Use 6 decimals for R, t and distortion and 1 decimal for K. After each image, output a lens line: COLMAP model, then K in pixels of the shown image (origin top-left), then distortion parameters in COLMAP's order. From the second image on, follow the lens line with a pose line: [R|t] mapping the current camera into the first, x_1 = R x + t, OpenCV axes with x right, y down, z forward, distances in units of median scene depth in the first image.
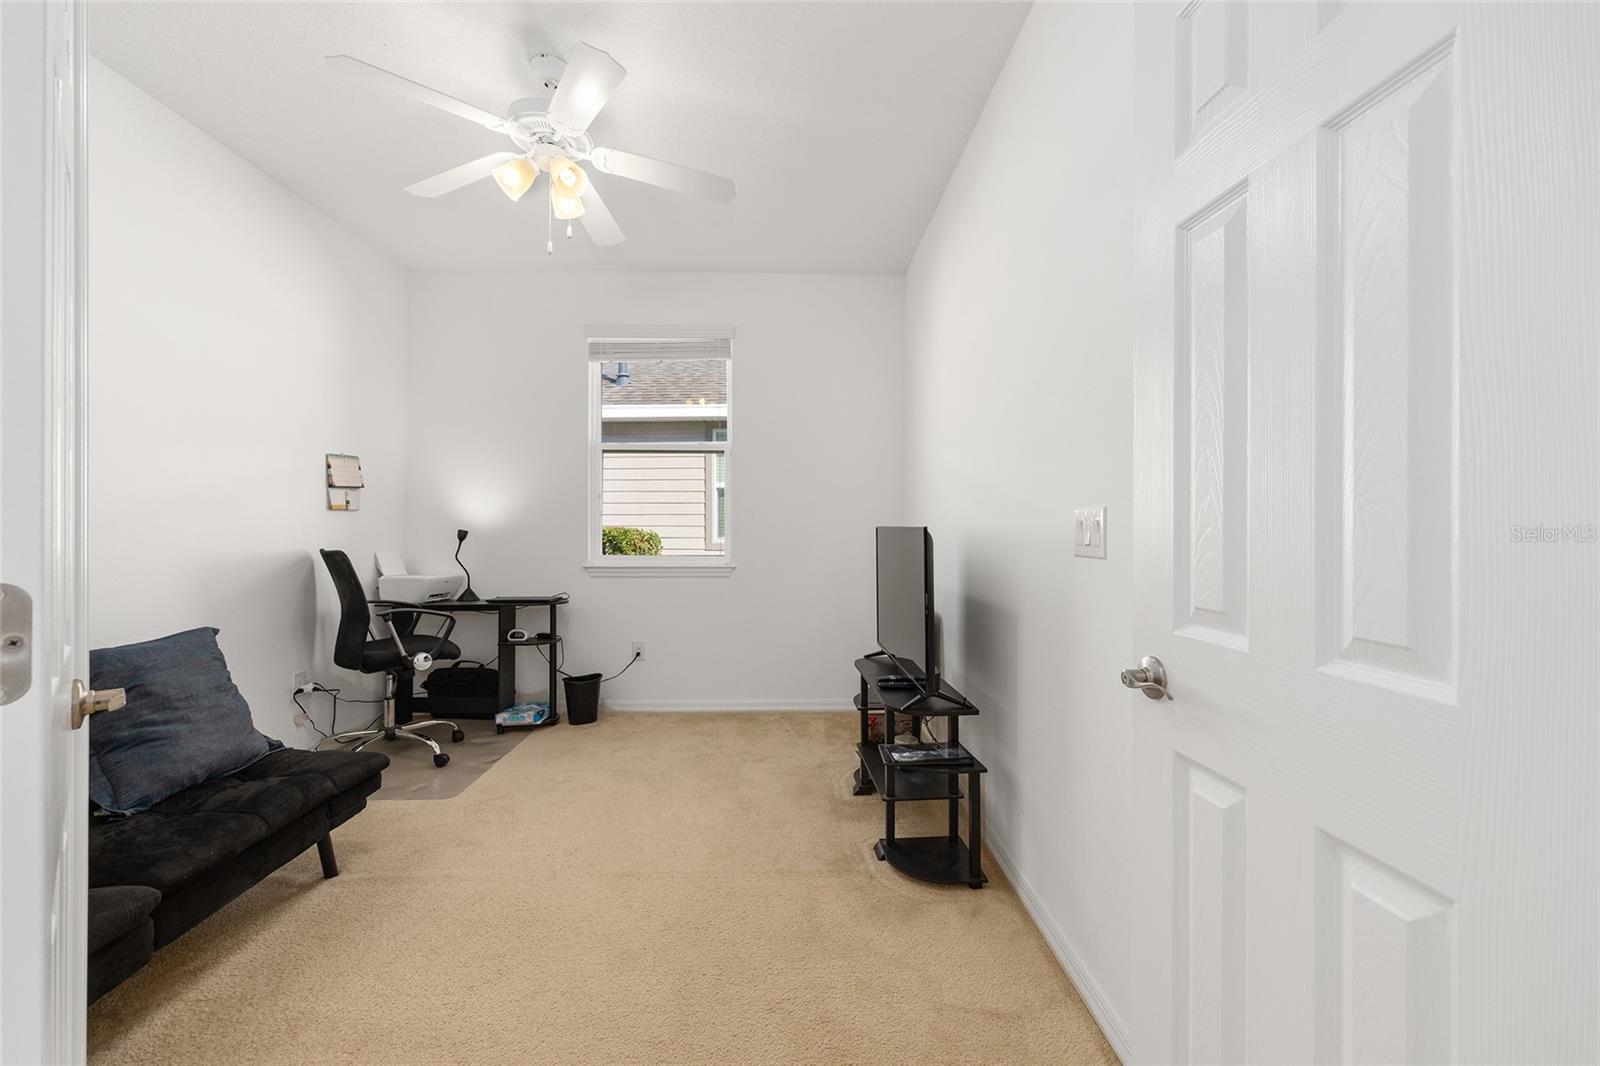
lens RADIAL K [[647.3, 0, 807.4], [0, 647.3, 526.2], [0, 0, 1]] dist [-0.002907, 0.001571]
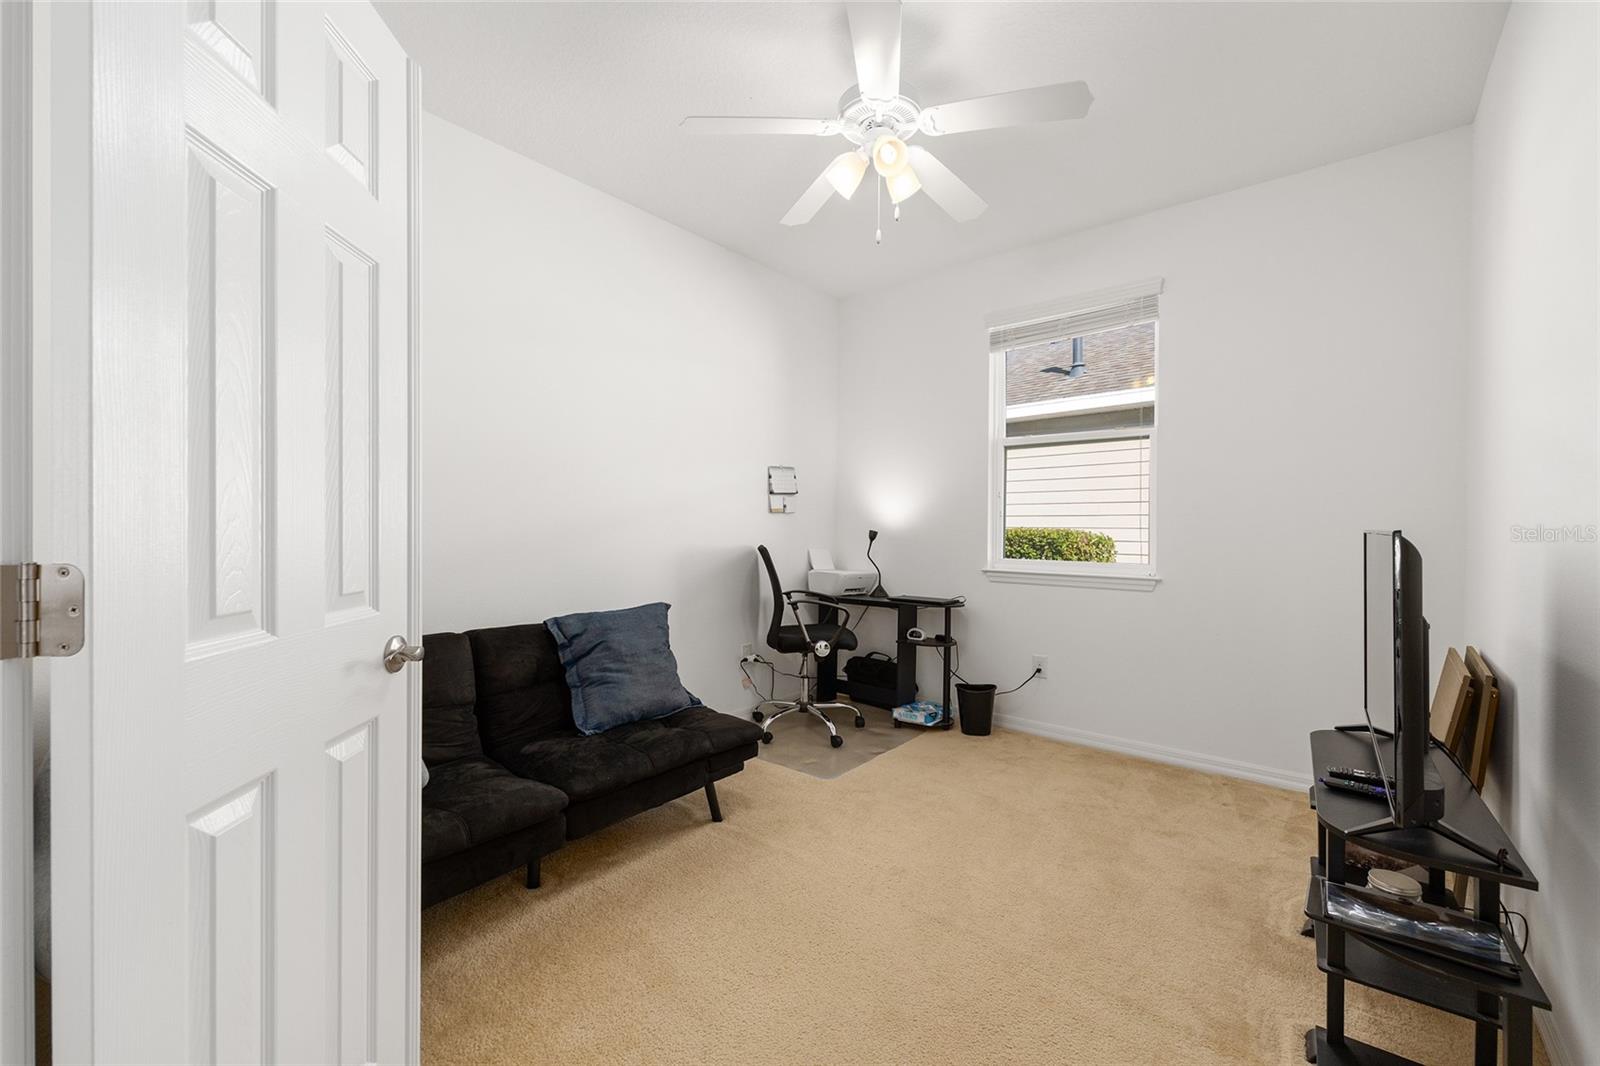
lens RADIAL K [[647.3, 0, 796.6], [0, 647.3, 531.5], [0, 0, 1]] dist [-0.002907, 0.001571]
pose [[0.748311, 0.008518, -0.663293, 0.105492], [-0.005215, 0.999962, 0.006958, 0.000695], [0.663328, -0.001748, 0.748327, 0.140322]]
